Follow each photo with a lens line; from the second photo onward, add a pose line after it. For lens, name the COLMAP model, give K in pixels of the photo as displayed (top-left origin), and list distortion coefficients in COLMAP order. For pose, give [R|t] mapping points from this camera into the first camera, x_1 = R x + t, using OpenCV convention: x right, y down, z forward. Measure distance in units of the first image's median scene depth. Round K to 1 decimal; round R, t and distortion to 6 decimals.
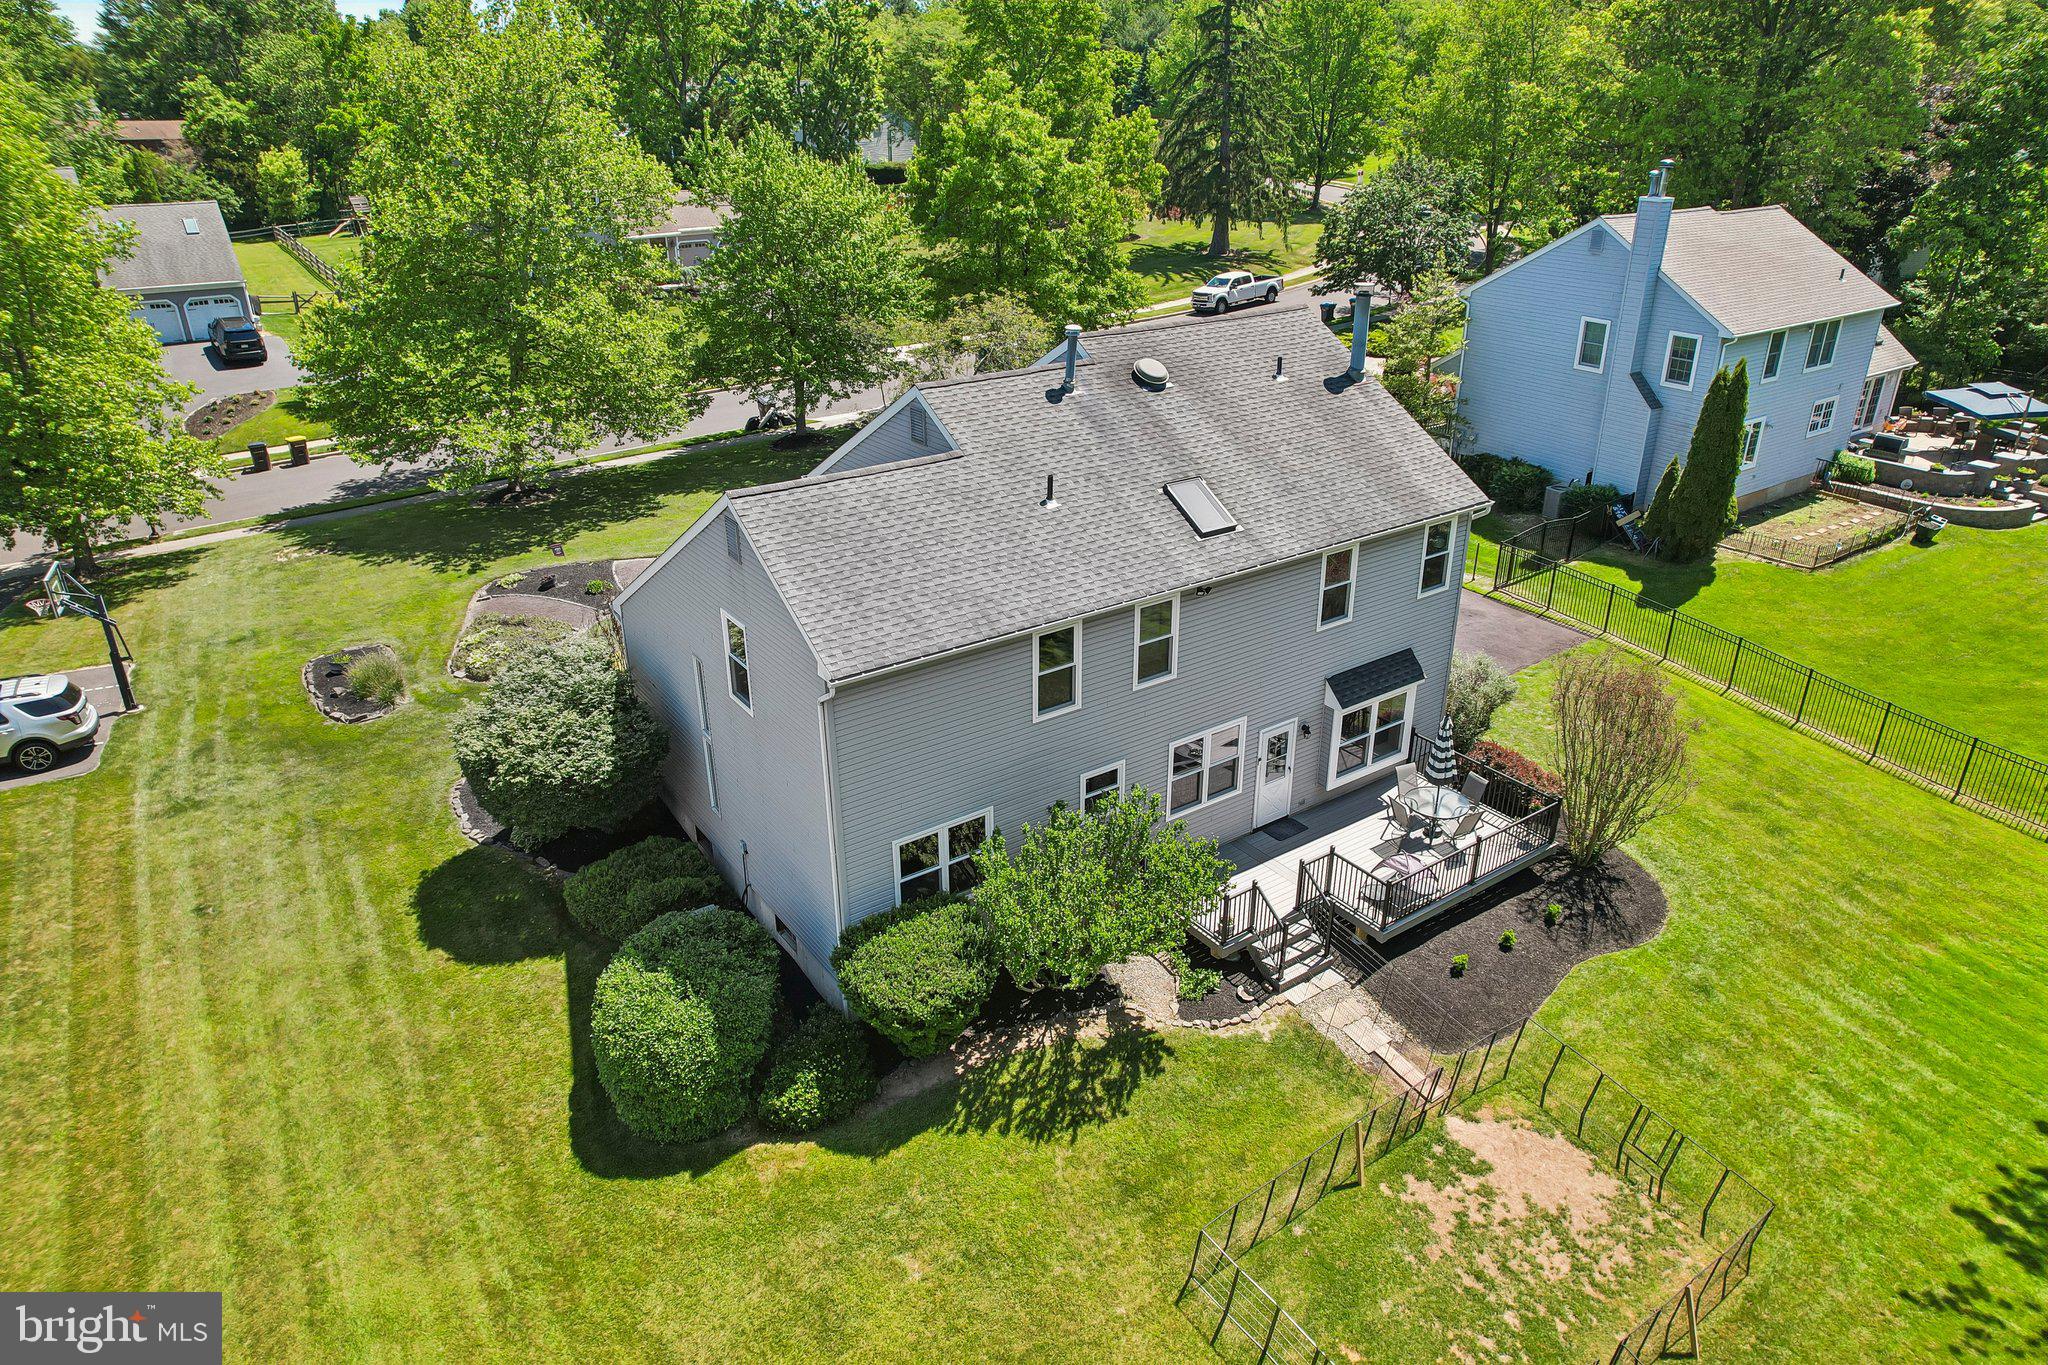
lens RADIAL K [[1313.5, 0, 1022.7], [0, 1313.5, 684.2], [0, 0, 1]] dist [-0.060456, 0.039001]
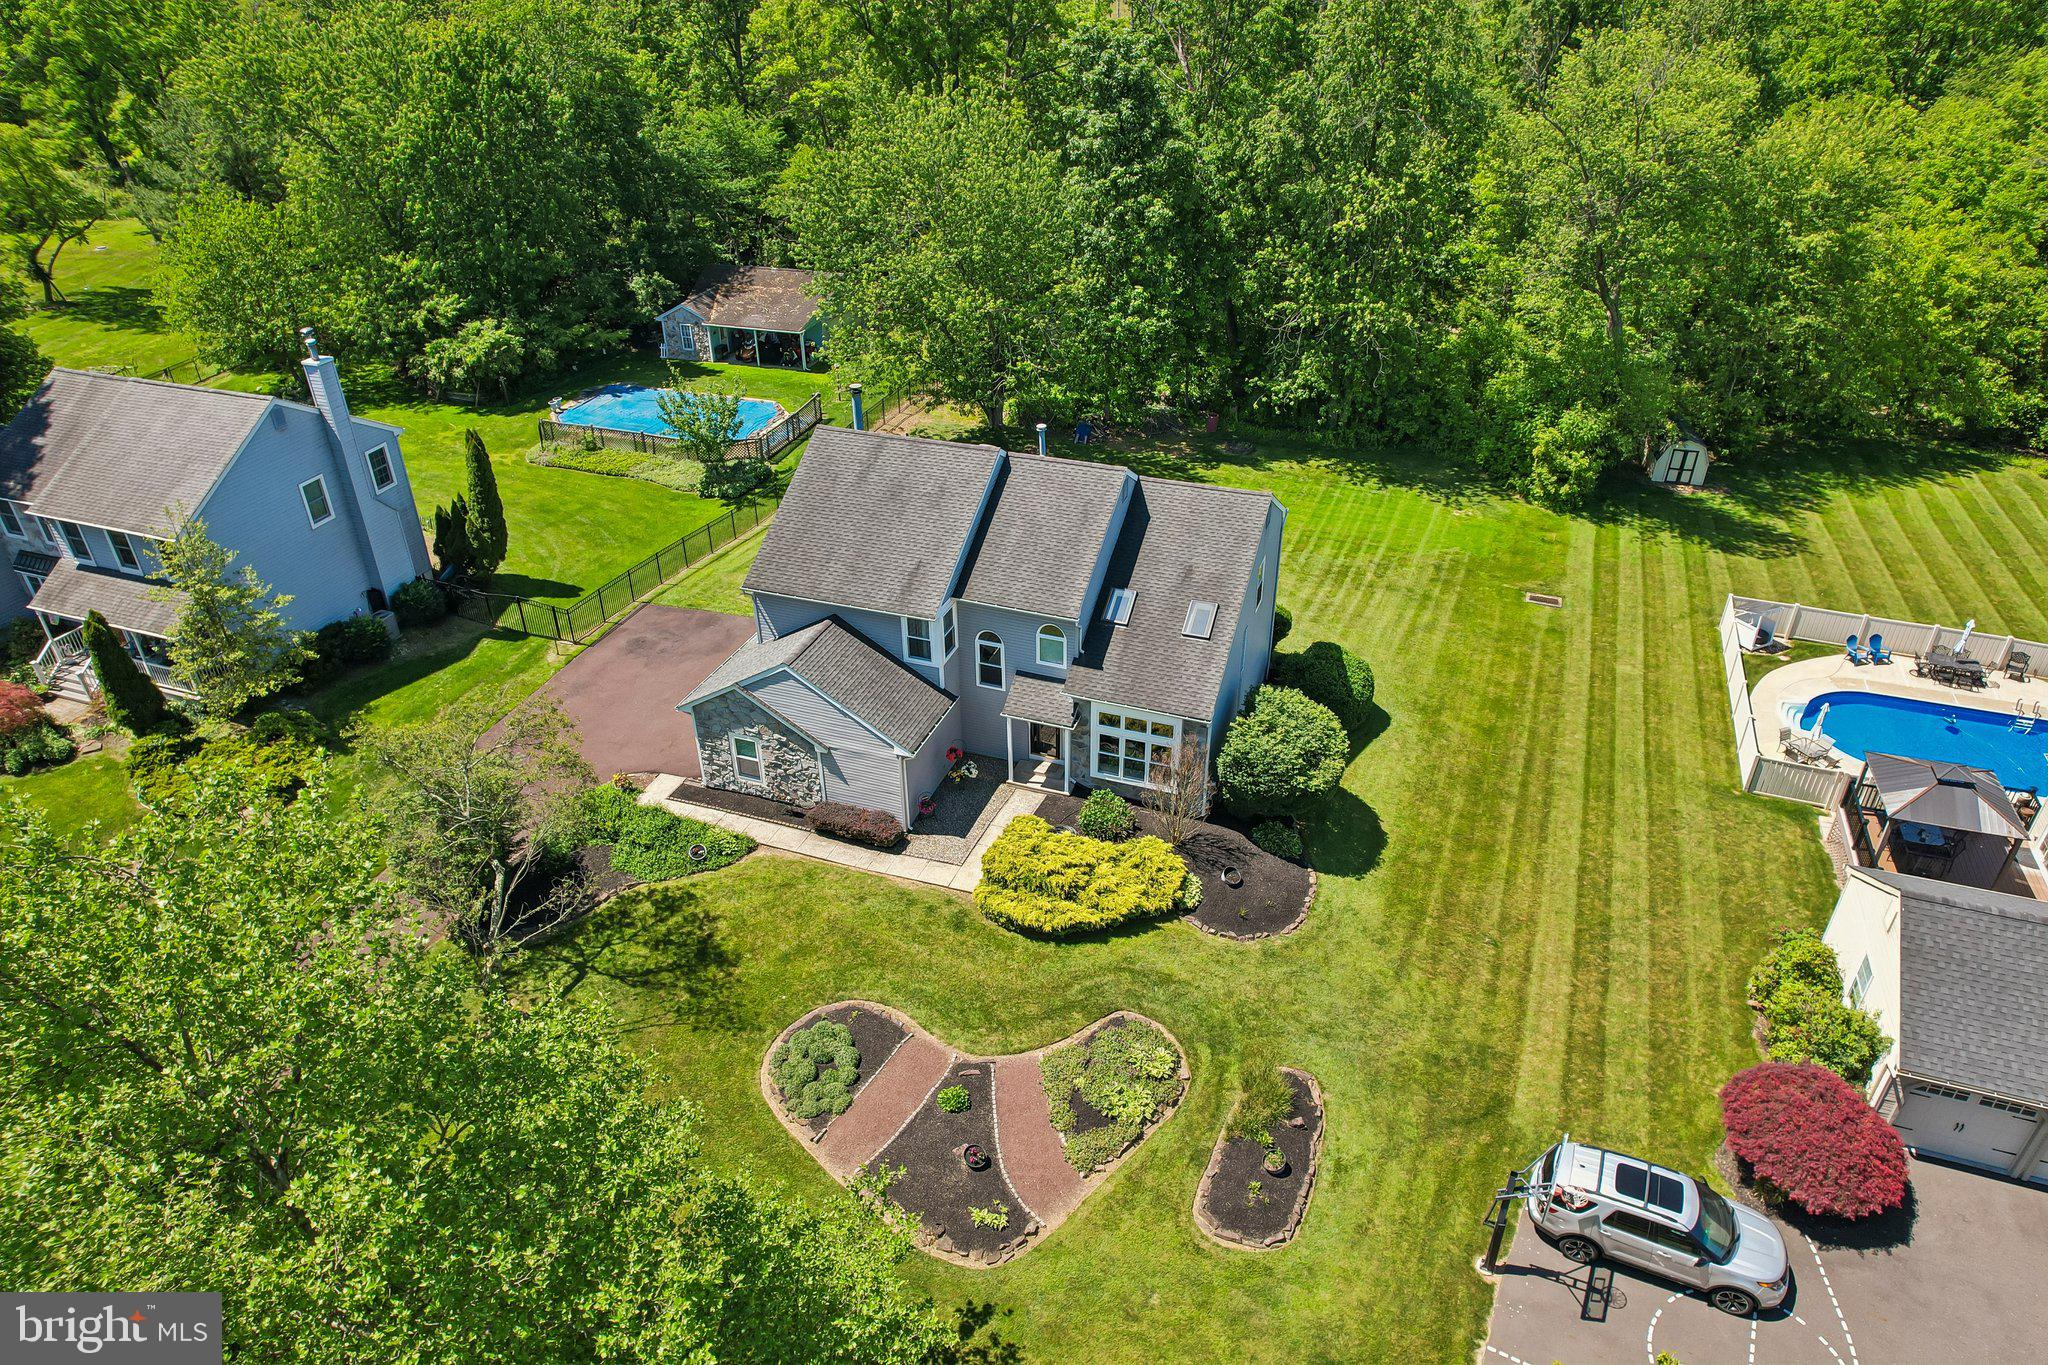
lens RADIAL K [[1313.5, 0, 1042.0], [0, 1313.5, 693.0], [0, 0, 1]] dist [-0.060456, 0.039001]
pose [[-0.580232, -0.431336, 0.690854, -1.396980], [0.351203, 0.632819, 0.690070, -1.327840], [-0.734838, 0.643031, -0.215696, 1.713787]]
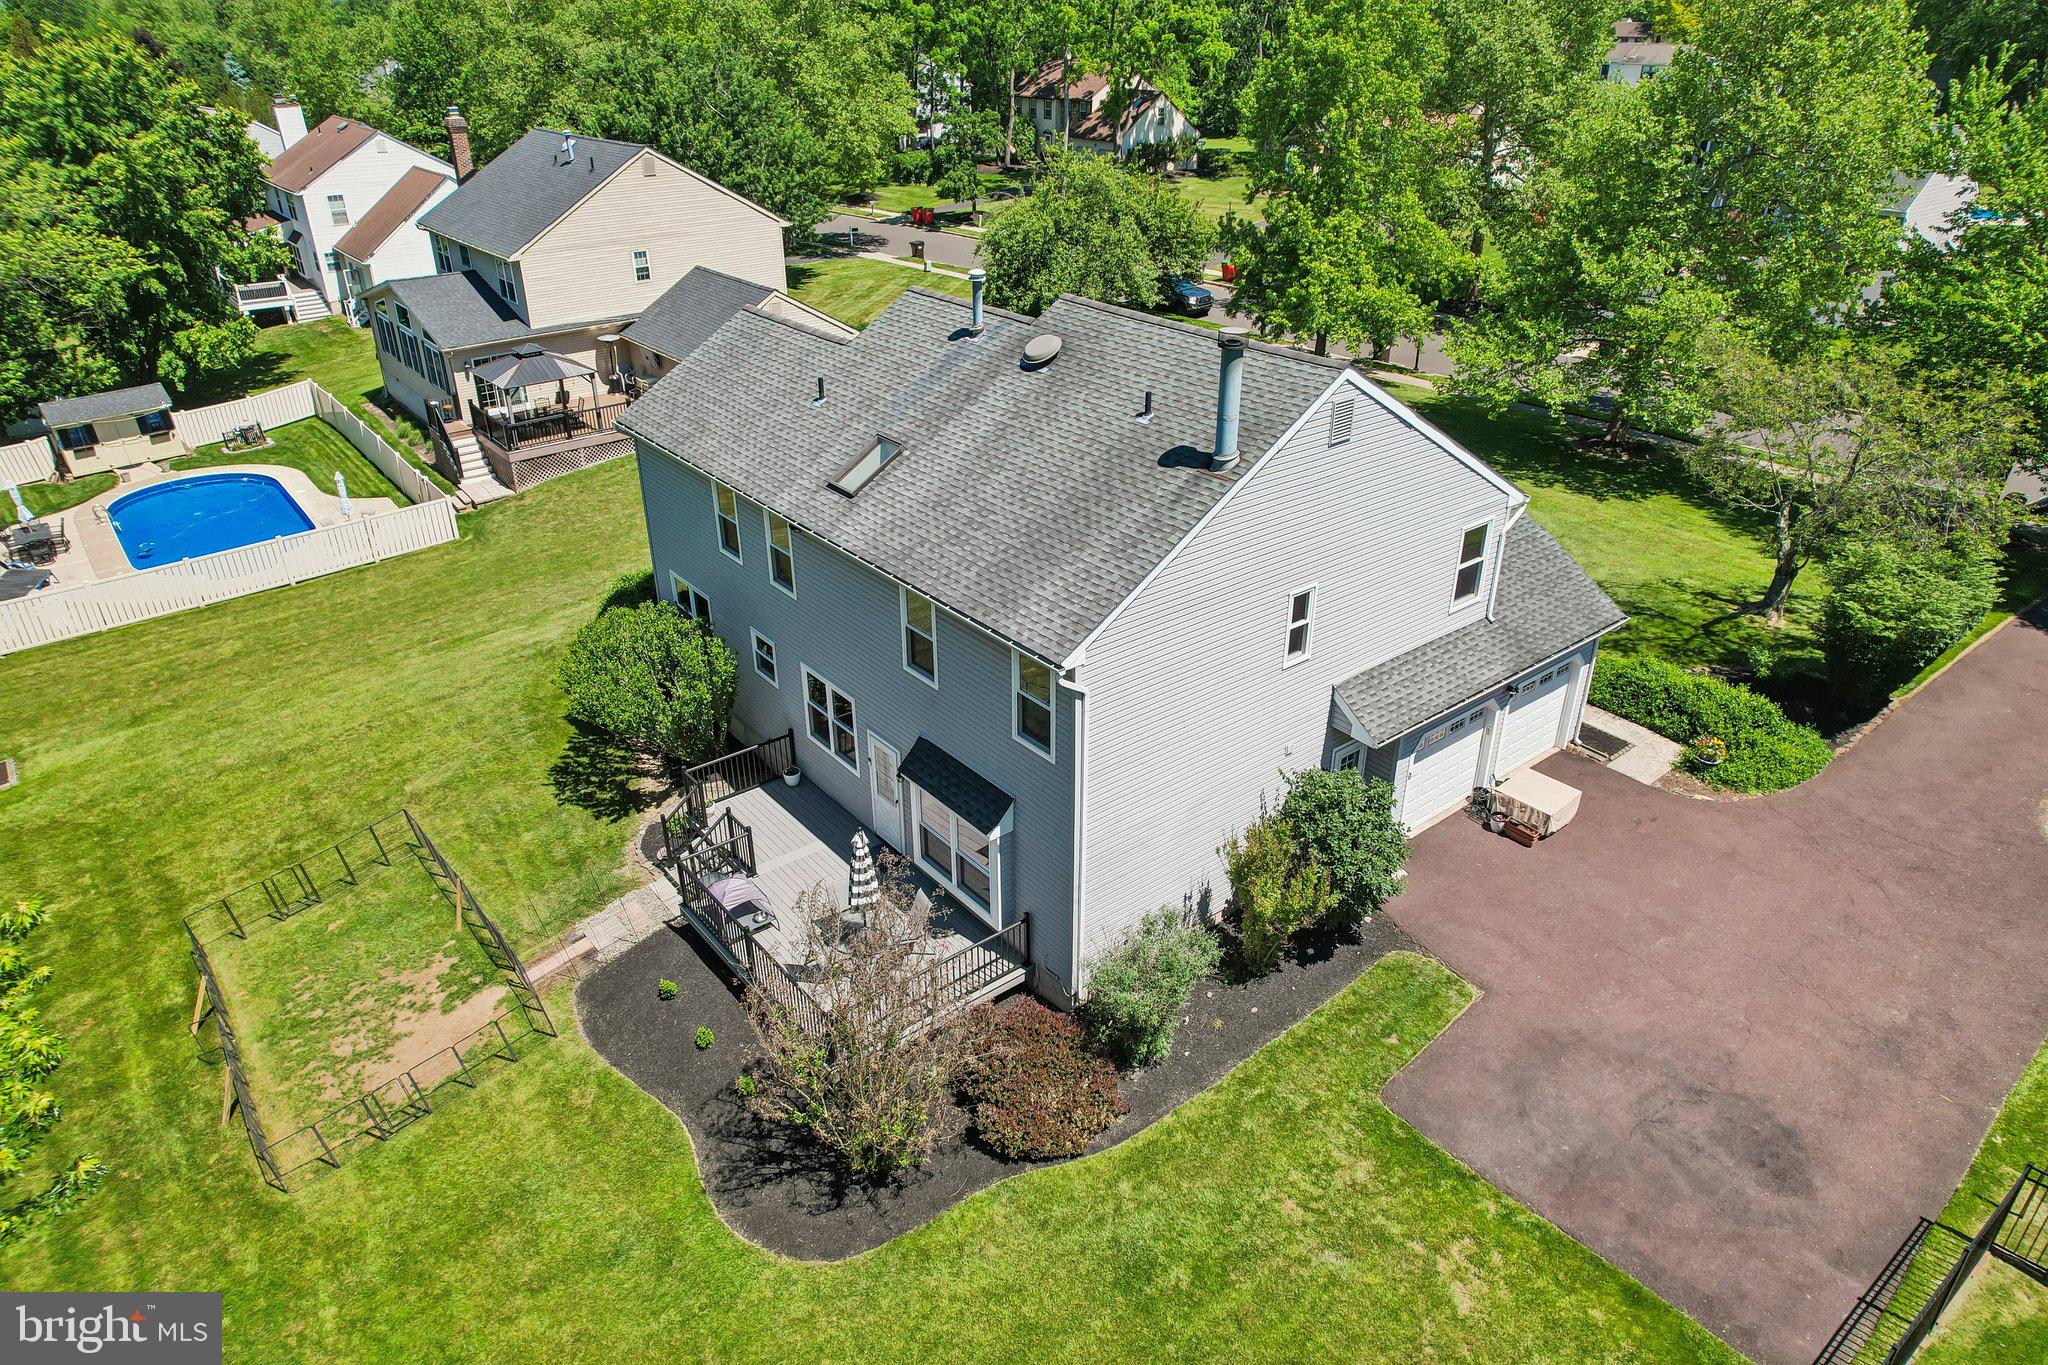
lens RADIAL K [[1313.5, 0, 1028.6], [0, 1313.5, 650.6], [0, 0, 1]] dist [-0.060456, 0.039001]
pose [[0.064673, 0.452222, -0.889557, 1.105840], [-0.419345, 0.821212, 0.386990, -0.465424], [0.905520, 0.348004, 0.242747, 0.957148]]
